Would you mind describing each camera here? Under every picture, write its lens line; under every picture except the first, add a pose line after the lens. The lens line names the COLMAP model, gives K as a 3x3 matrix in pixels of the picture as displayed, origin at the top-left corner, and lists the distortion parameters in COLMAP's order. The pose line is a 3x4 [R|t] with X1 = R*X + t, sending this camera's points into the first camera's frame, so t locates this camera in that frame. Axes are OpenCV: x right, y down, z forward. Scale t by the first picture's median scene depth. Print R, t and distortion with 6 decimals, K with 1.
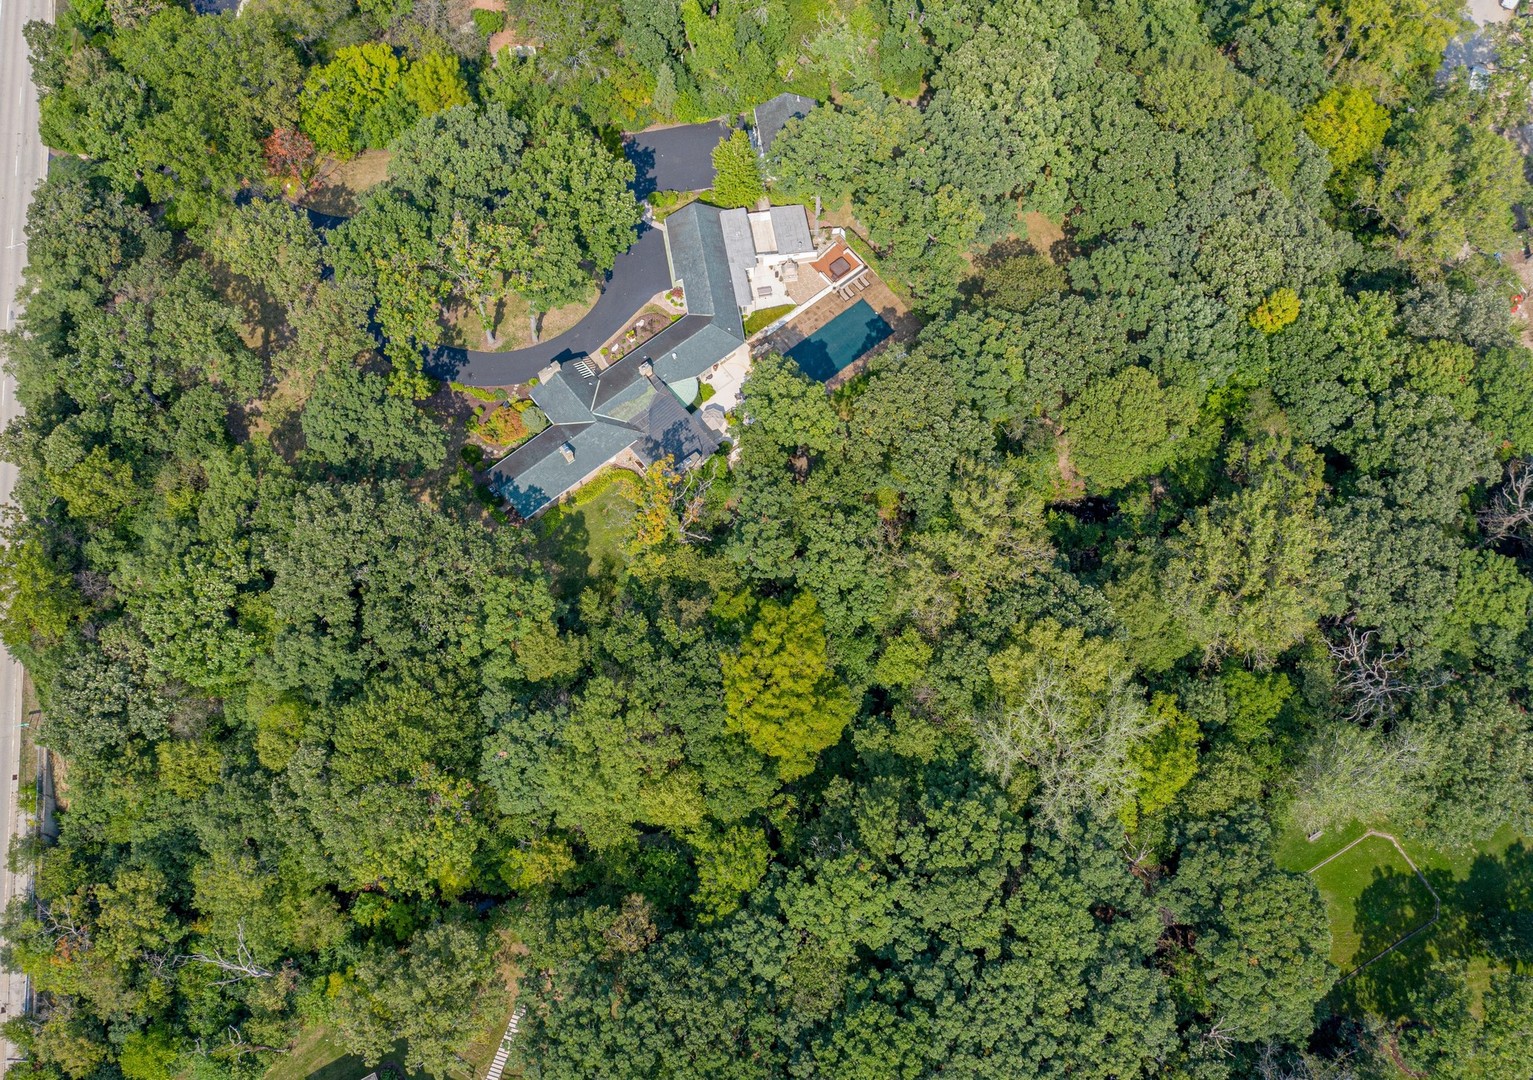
lens RADIAL K [[1337.2, 0, 710.3], [0, 1337.2, 544.3], [0, 0, 1]] dist [-0.010499, 0.000382]
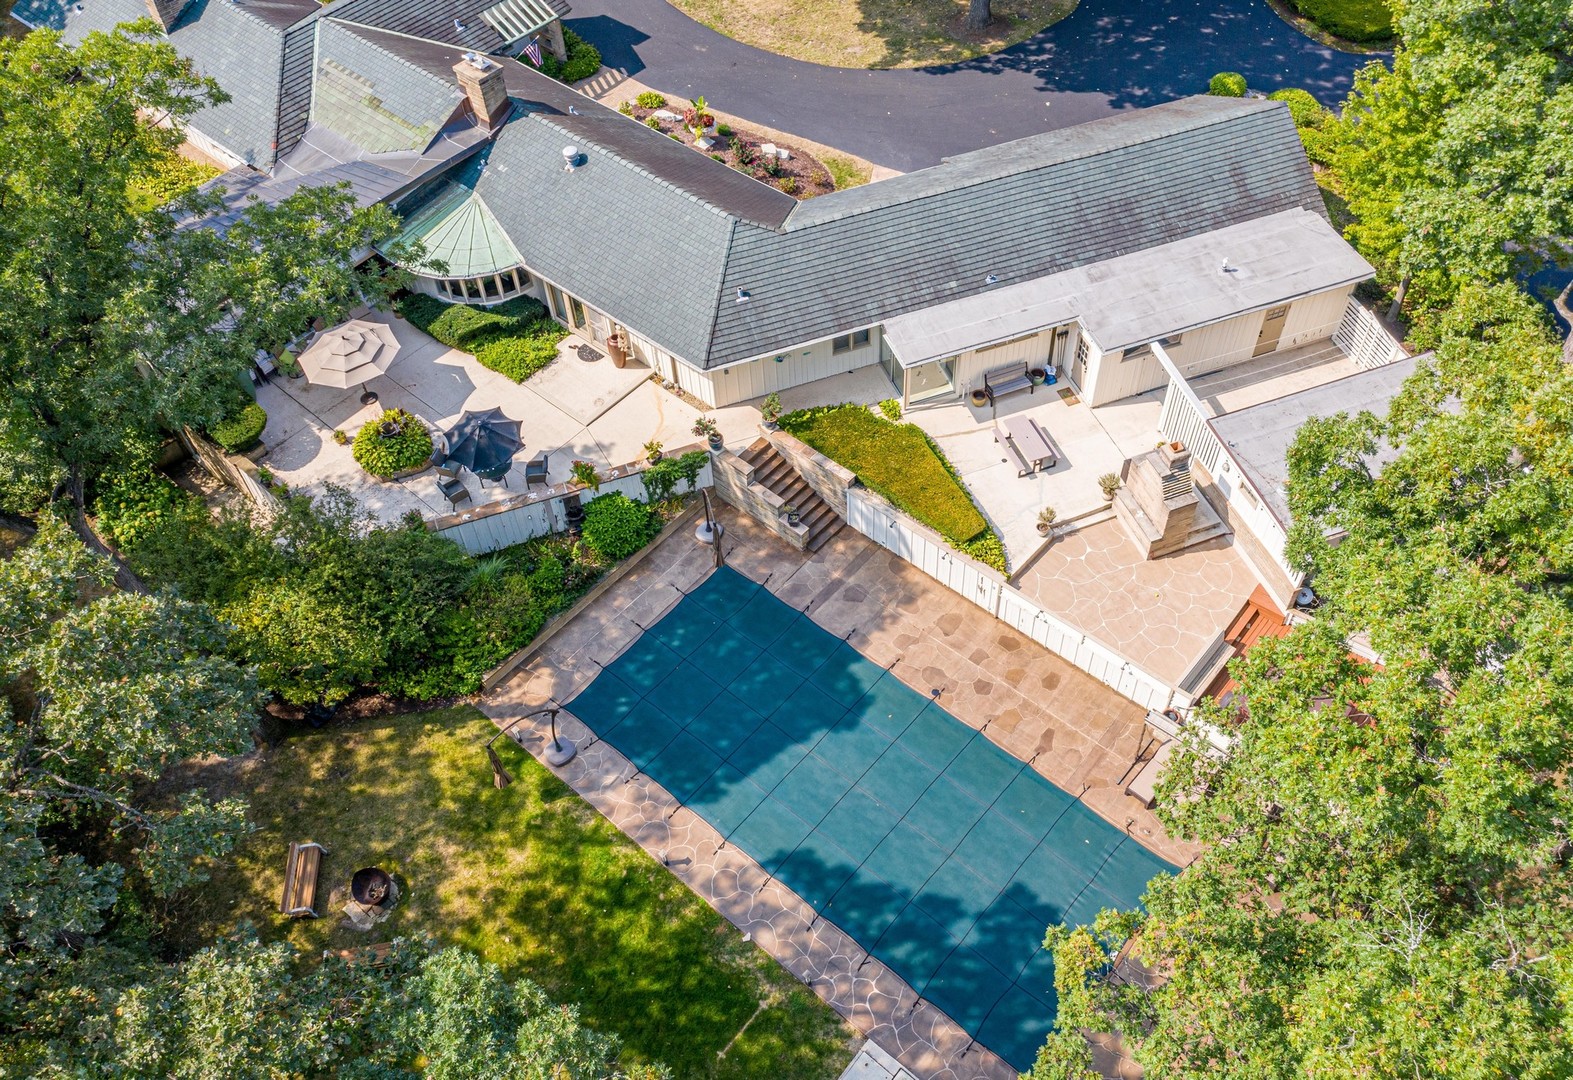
lens RADIAL K [[1282.0, 0, 800.6], [0, 1282.0, 535.6], [0, 0, 1]] dist [-0.010137, -0.002003]
pose [[0.196260, 0.773152, -0.603090, 0.199260], [-0.897388, 0.389508, 0.207313, -0.218168], [0.395193, 0.500518, 0.770262, 0.930105]]
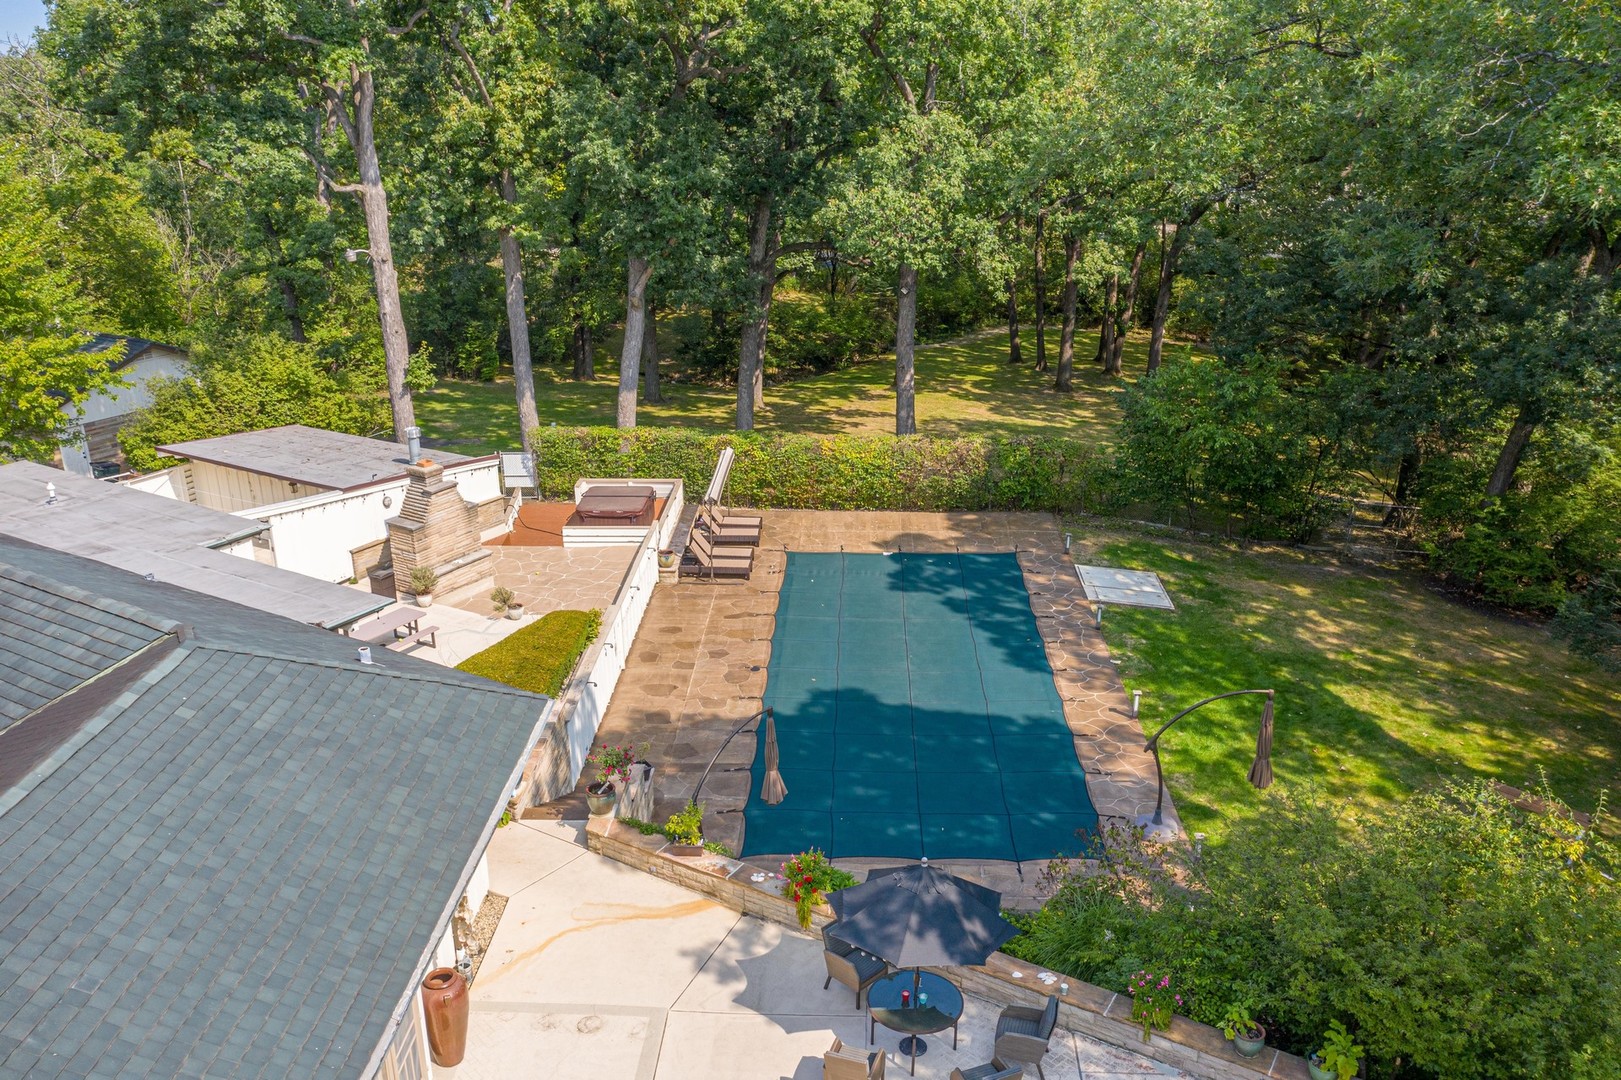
lens RADIAL K [[1295.5, 0, 810.5], [0, 1295.5, 540.0], [0, 0, 1]] dist [-0.008274, -0.001496]
pose [[0.648650, -0.235026, 0.723890, -0.040920], [0.701239, 0.554254, -0.448403, -0.100161], [-0.295832, 0.798477, 0.524327, 1.008011]]
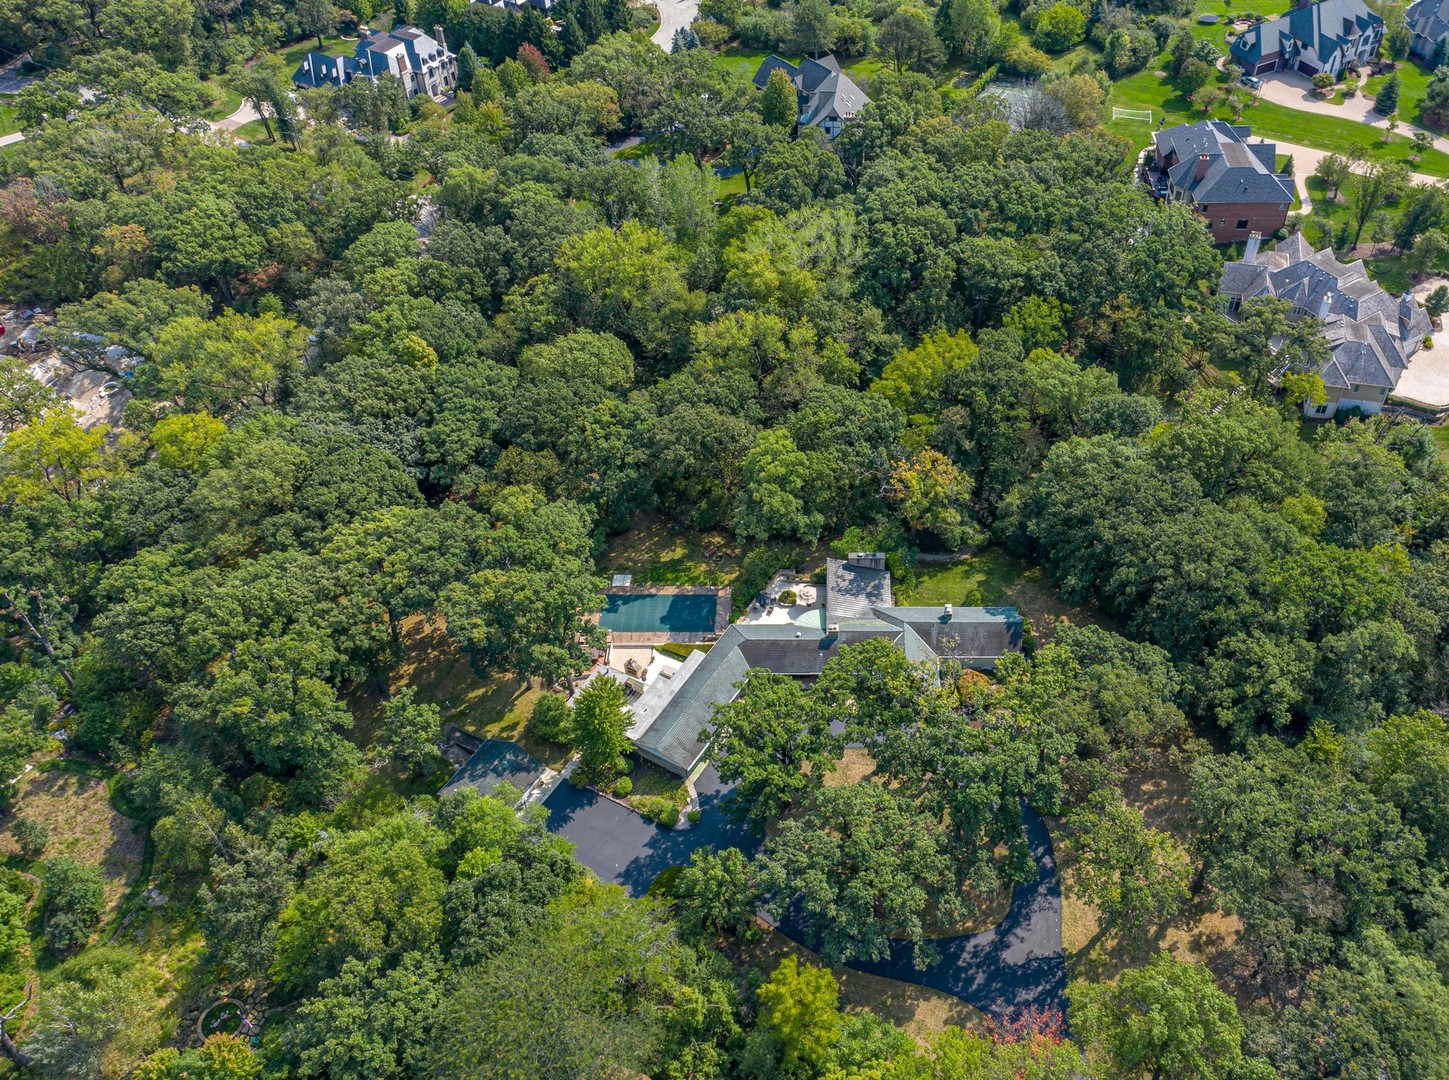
lens RADIAL K [[1280.8, 0, 797.3], [0, 1280.8, 540.3], [0, 0, 1]] dist [-0.009689, -0.006130]
pose [[-0.771530, -0.421654, 0.476392, -0.482250], [0.604535, -0.252632, 0.755457, -0.903398], [-0.198190, 0.870853, 0.449818, 0.551720]]
